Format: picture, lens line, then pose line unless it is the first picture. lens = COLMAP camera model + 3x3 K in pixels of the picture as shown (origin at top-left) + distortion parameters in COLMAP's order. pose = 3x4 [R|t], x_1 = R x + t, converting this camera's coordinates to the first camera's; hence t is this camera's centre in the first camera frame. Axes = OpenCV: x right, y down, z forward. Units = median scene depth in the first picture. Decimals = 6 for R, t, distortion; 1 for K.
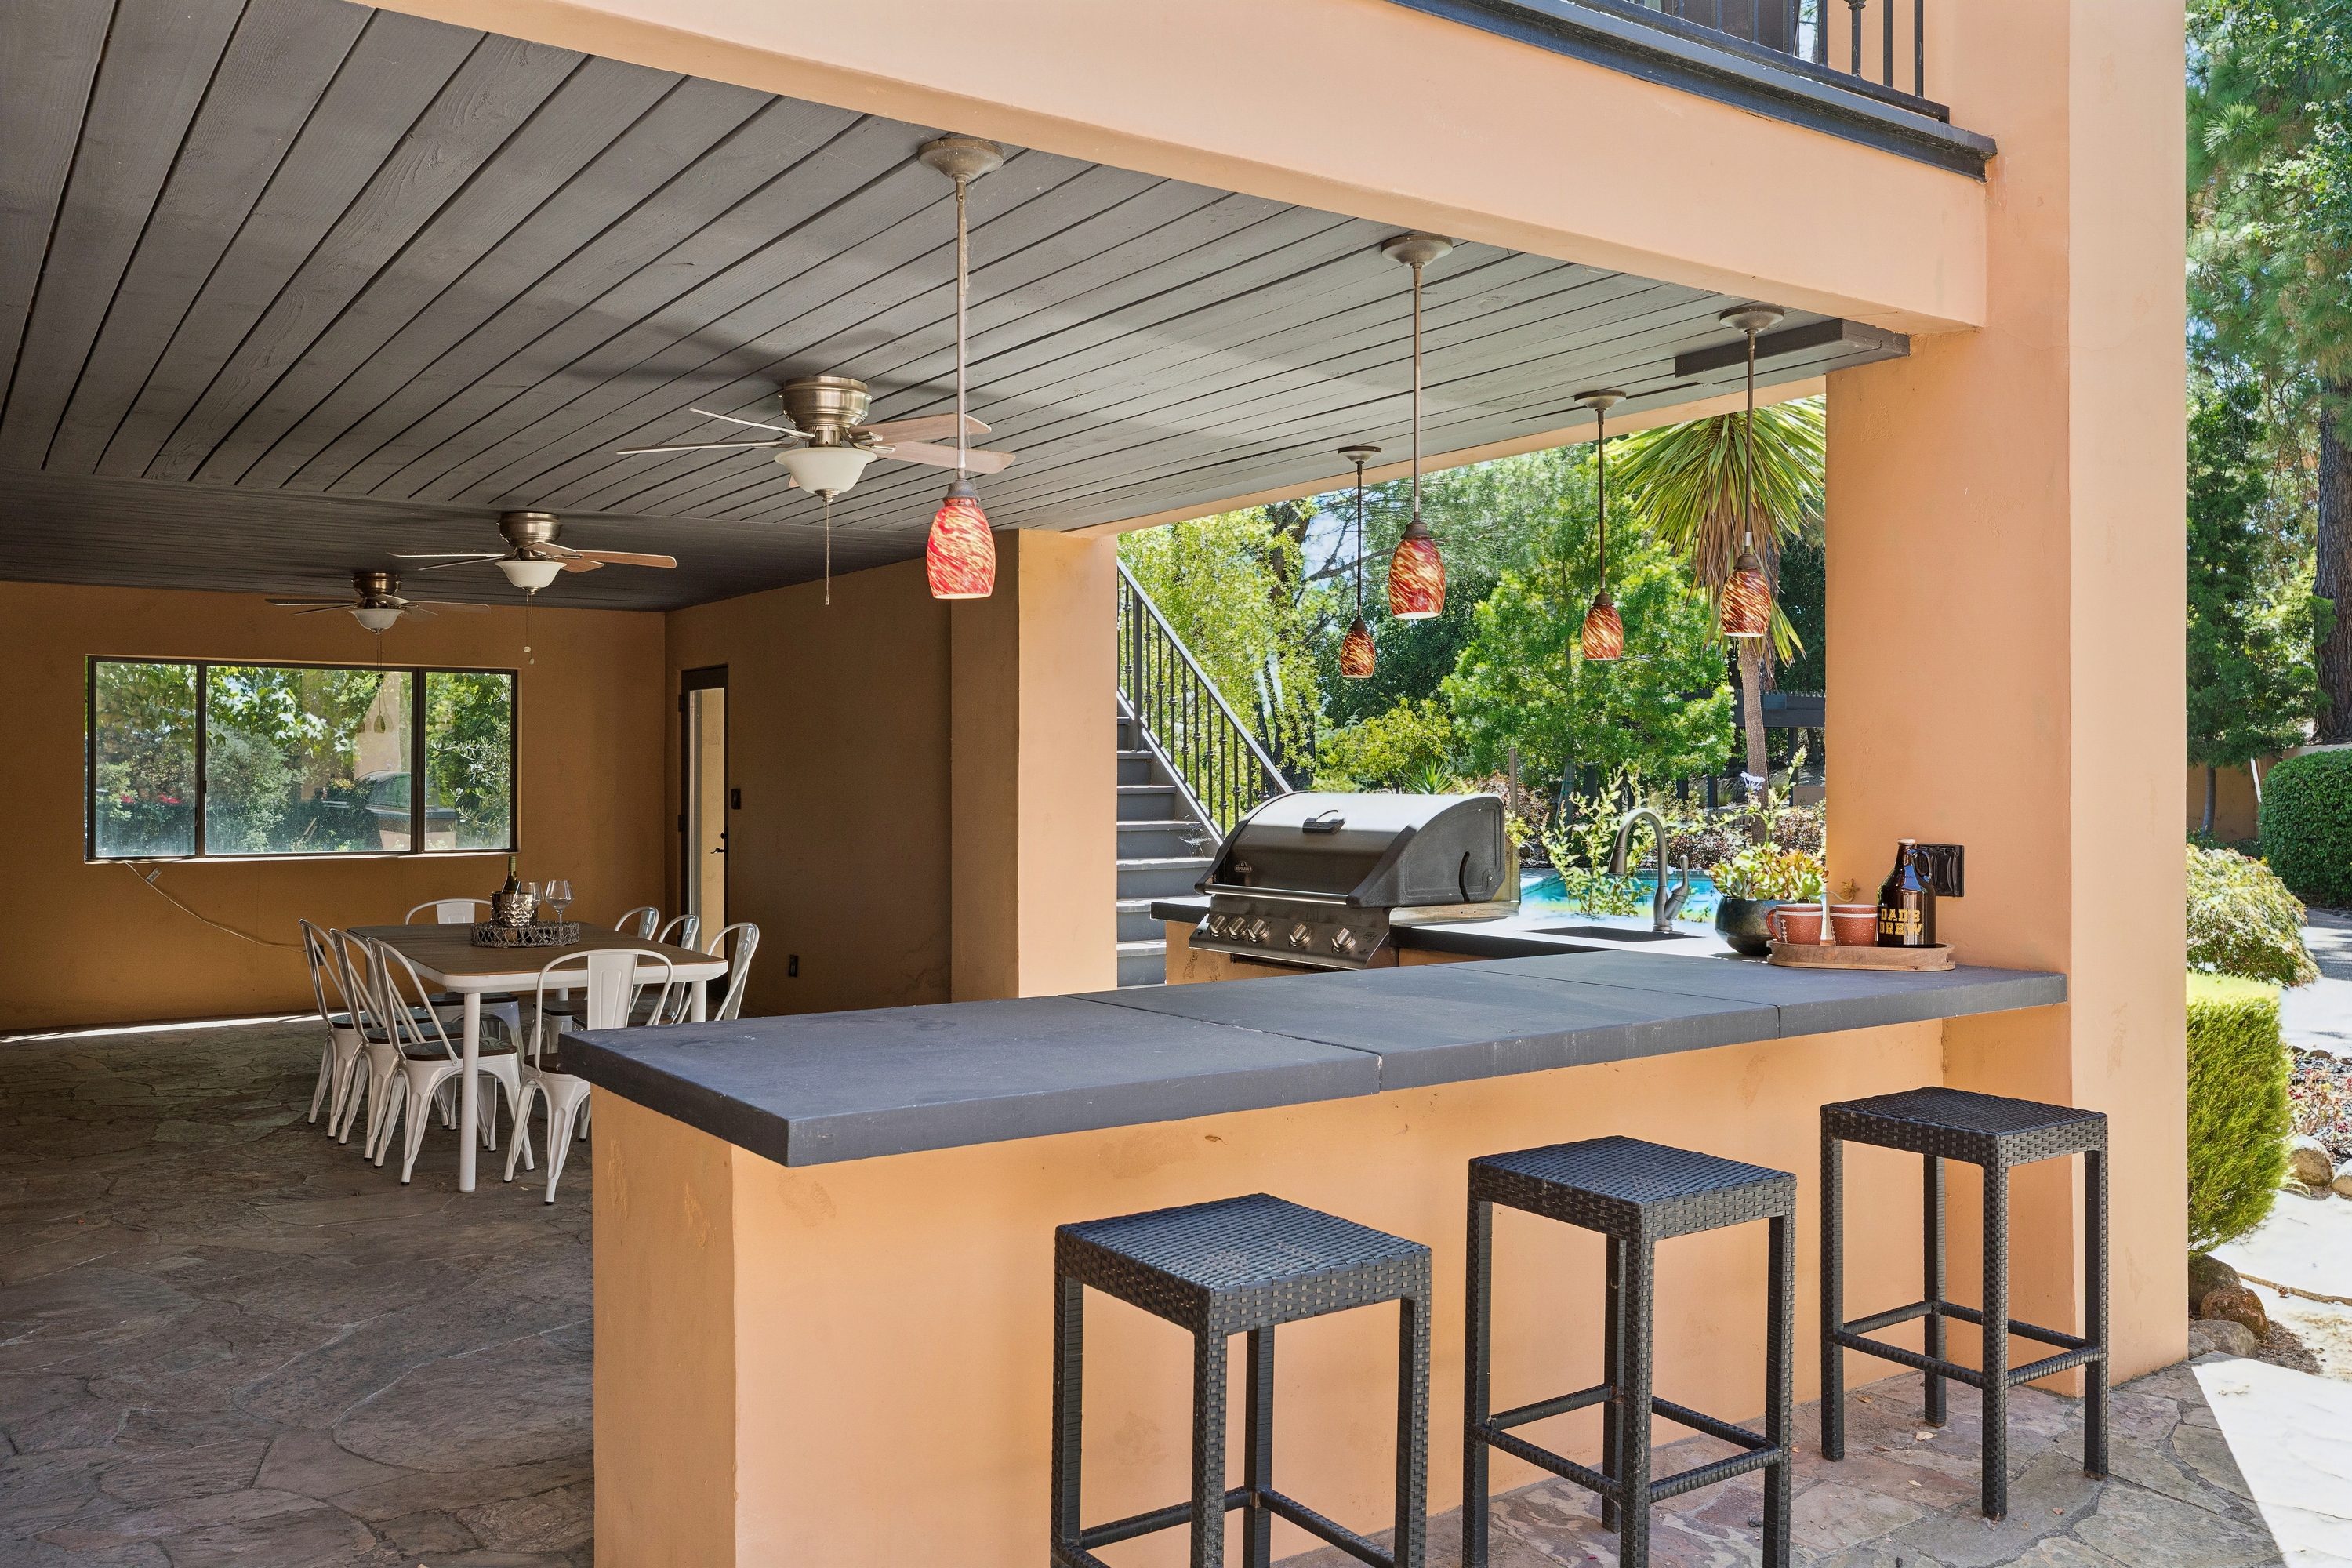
lens RADIAL K [[1861.5, 0, 1176.0], [0, 1861.5, 784.0], [0, 0, 1]] dist [0.002742, 0.002952]
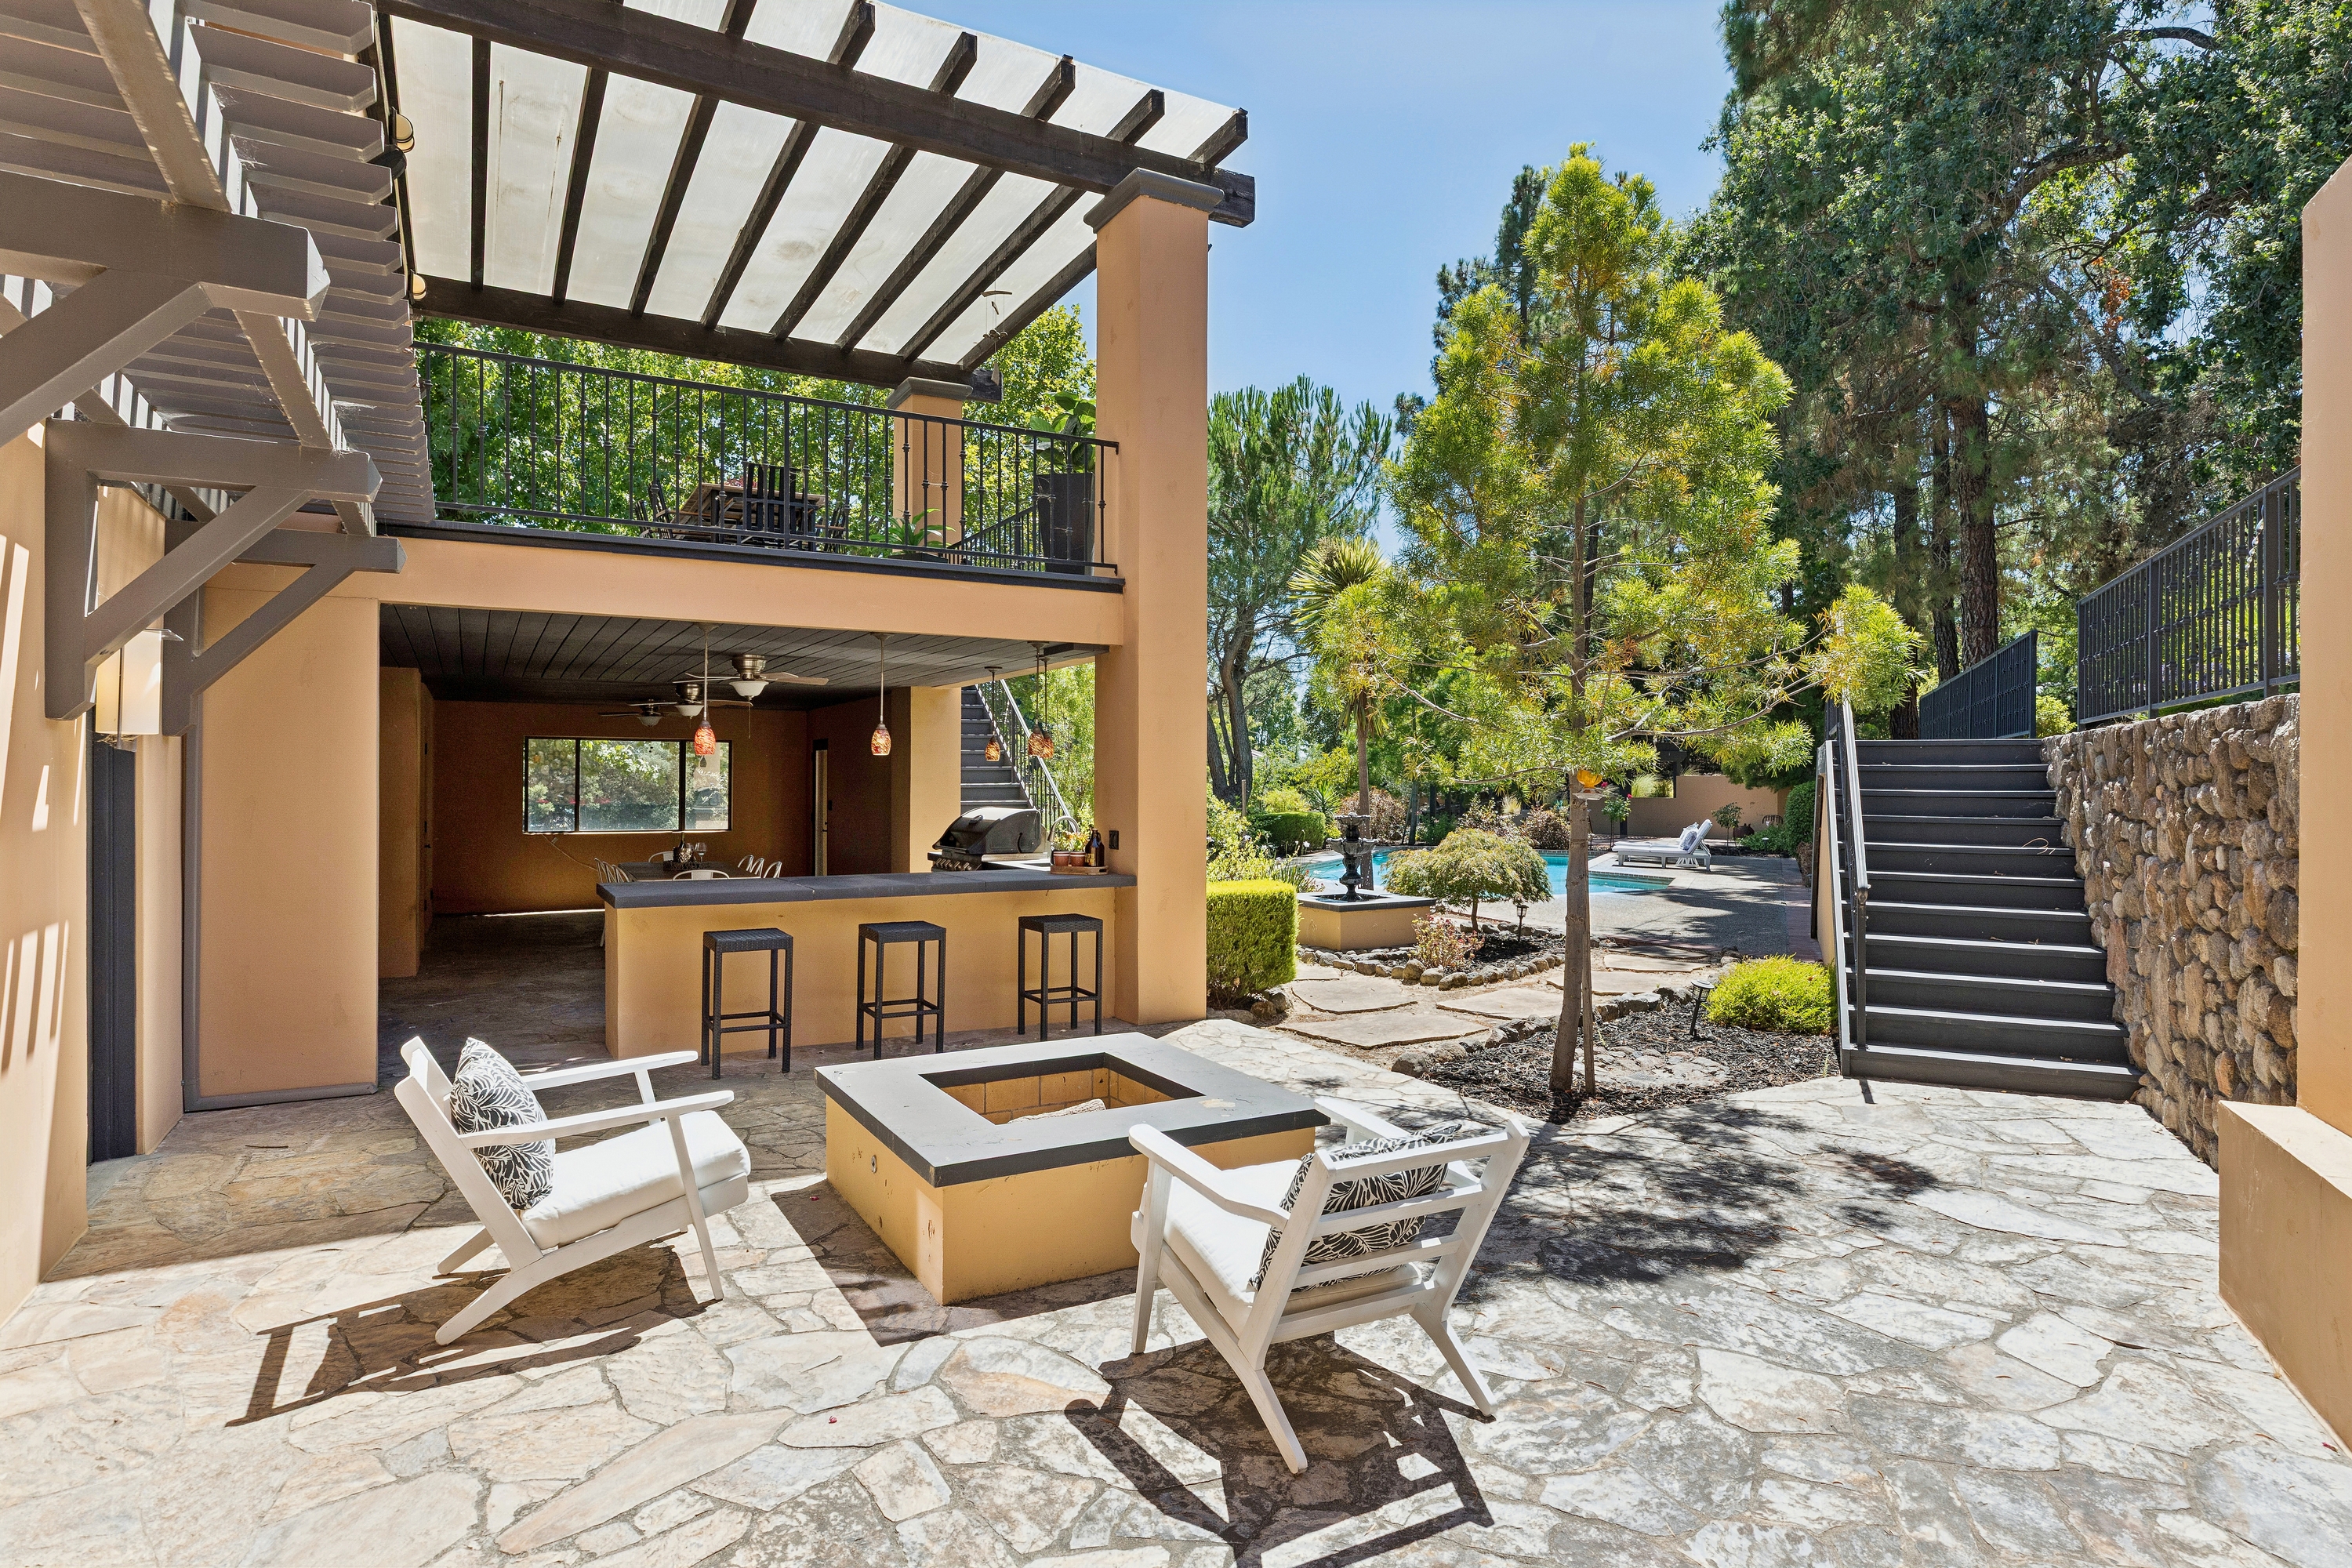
lens RADIAL K [[1266.0, 0, 1174.2], [0, 1266.0, 772.8], [0, 0, 1]] dist [0.002727, 0.000295]
pose [[0.995538, 0.004026, -0.094281, 0.392518], [-0.005178, 0.999915, -0.011978, -0.018367], [0.094225, 0.012413, 0.995474, -0.502468]]
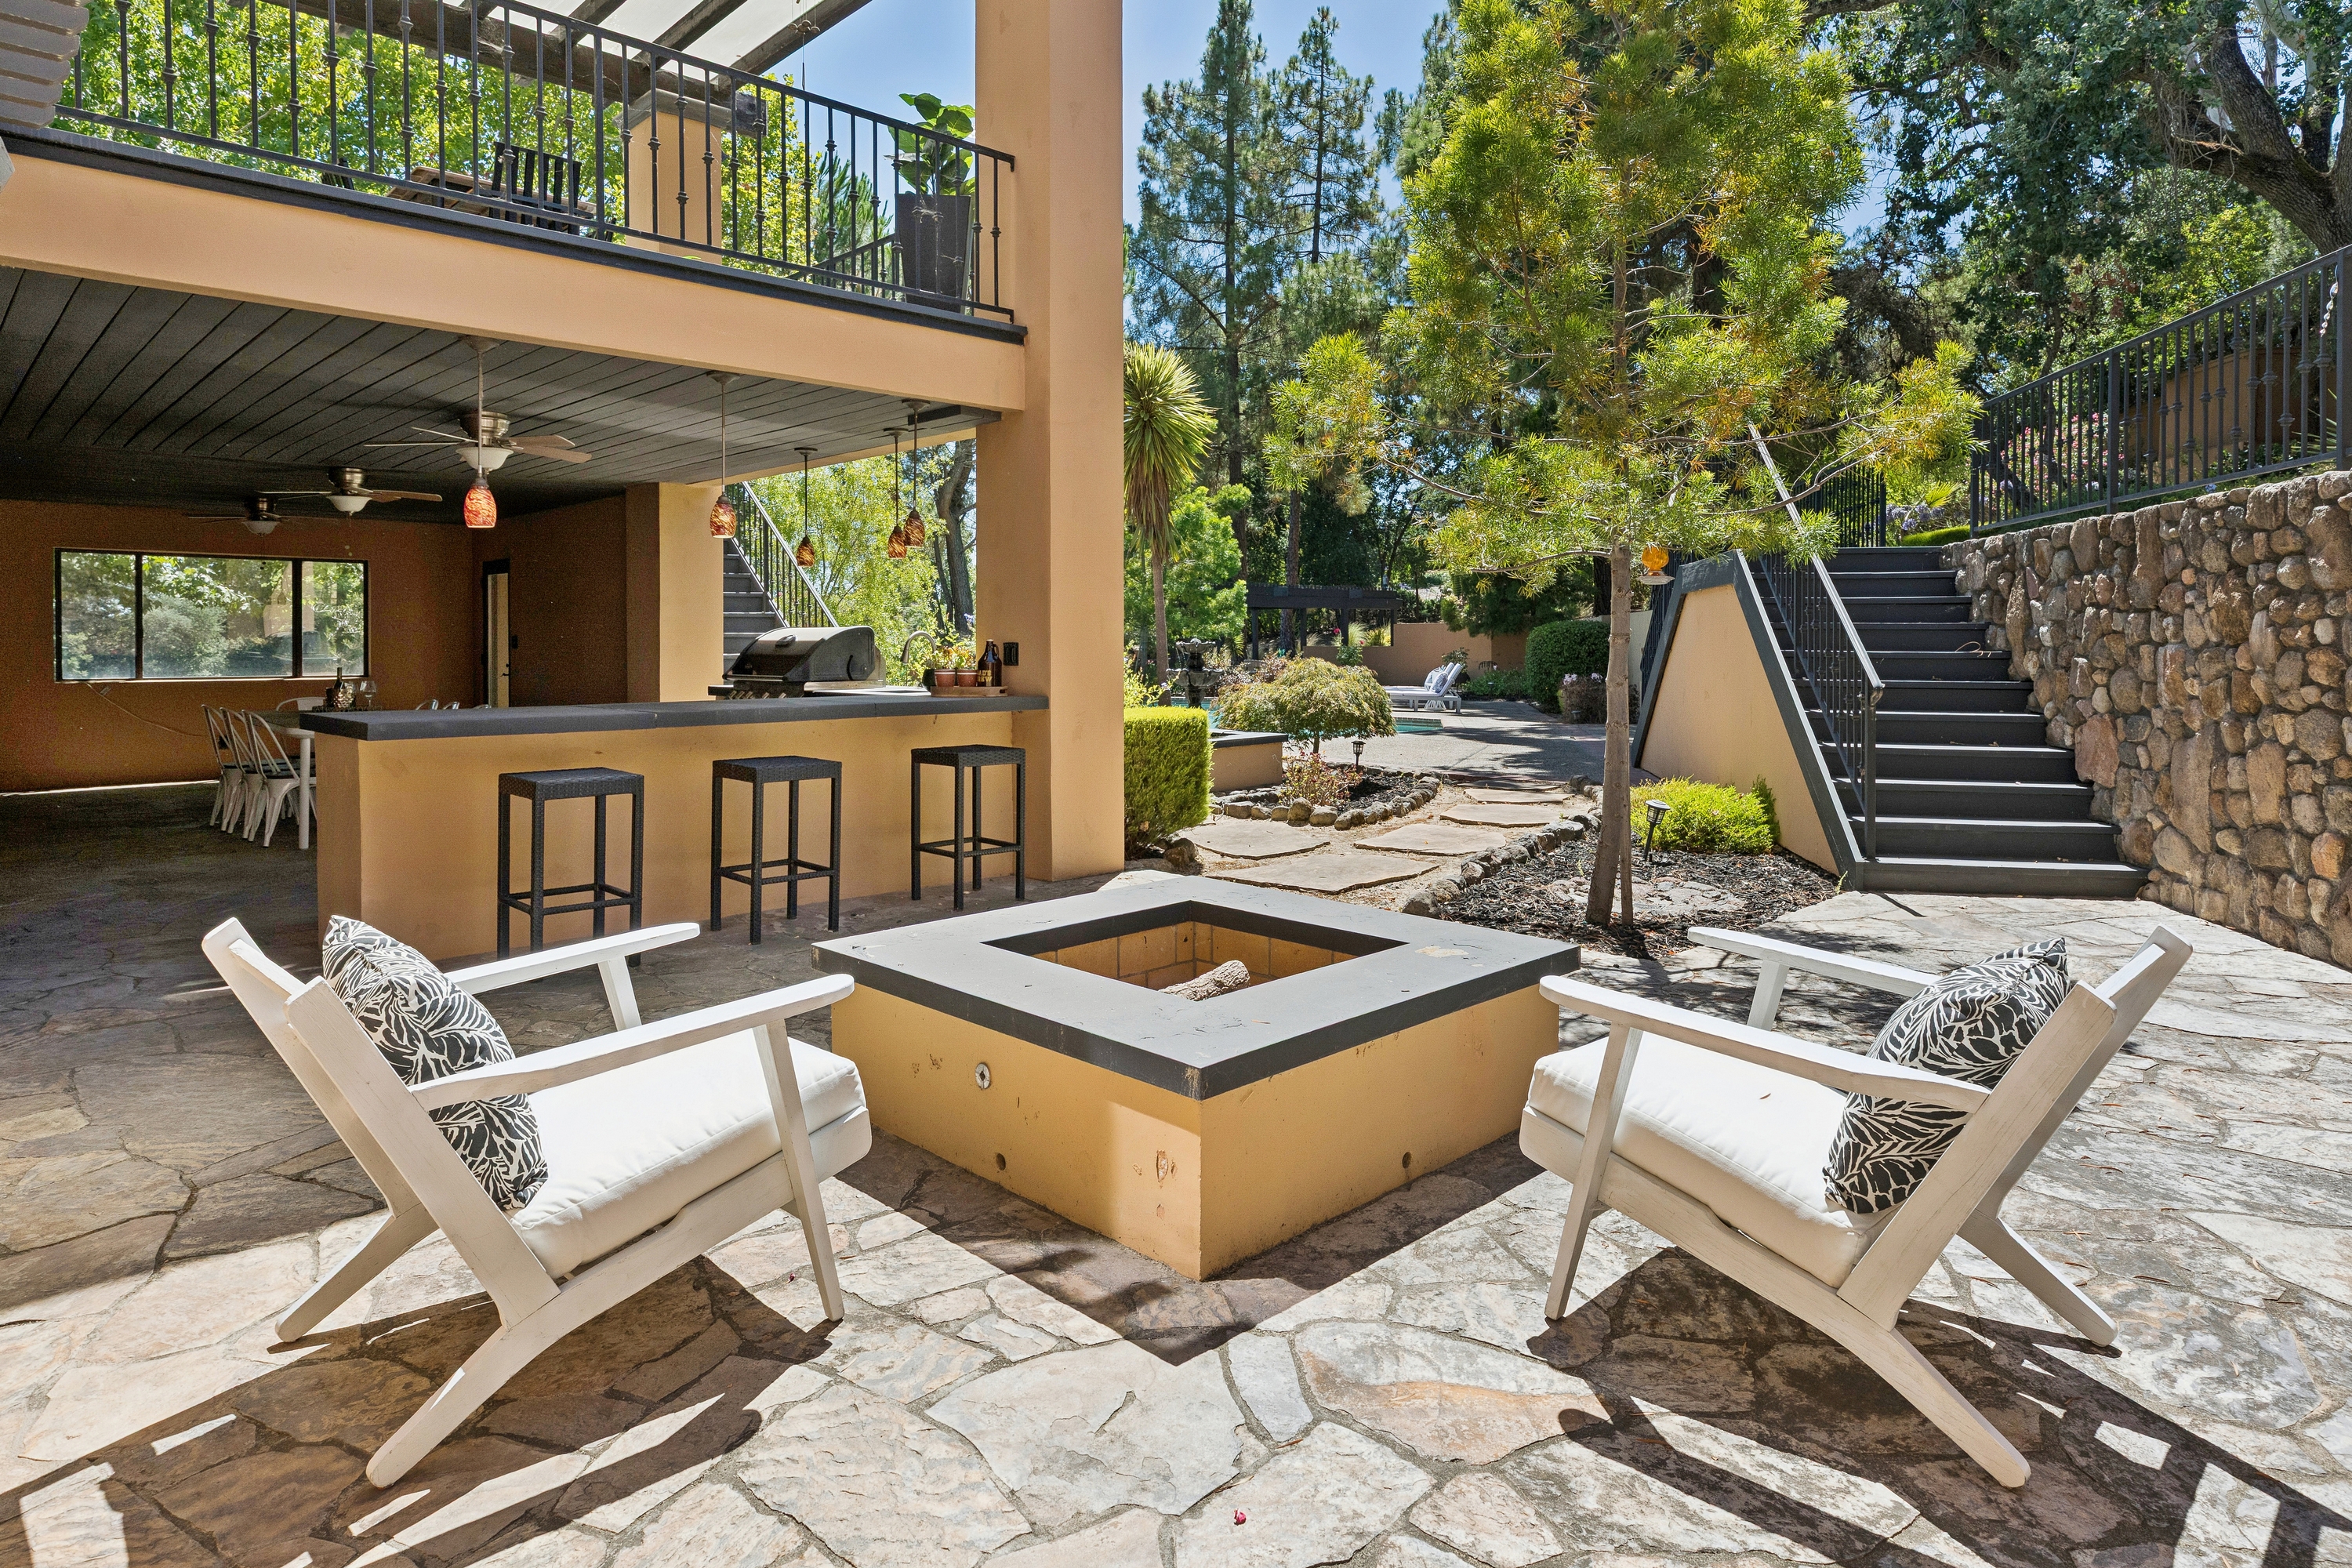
lens RADIAL K [[1330.8, 0, 1178.2], [0, 1330.8, 659.9], [0, 0, 1]] dist [0.005905, 0.000785]
pose [[0.985161, -0.002710, 0.171610, 0.194501], [0.001622, 0.999978, 0.006477, 0.025110], [-0.171624, -0.006102, 0.985144, -0.345693]]
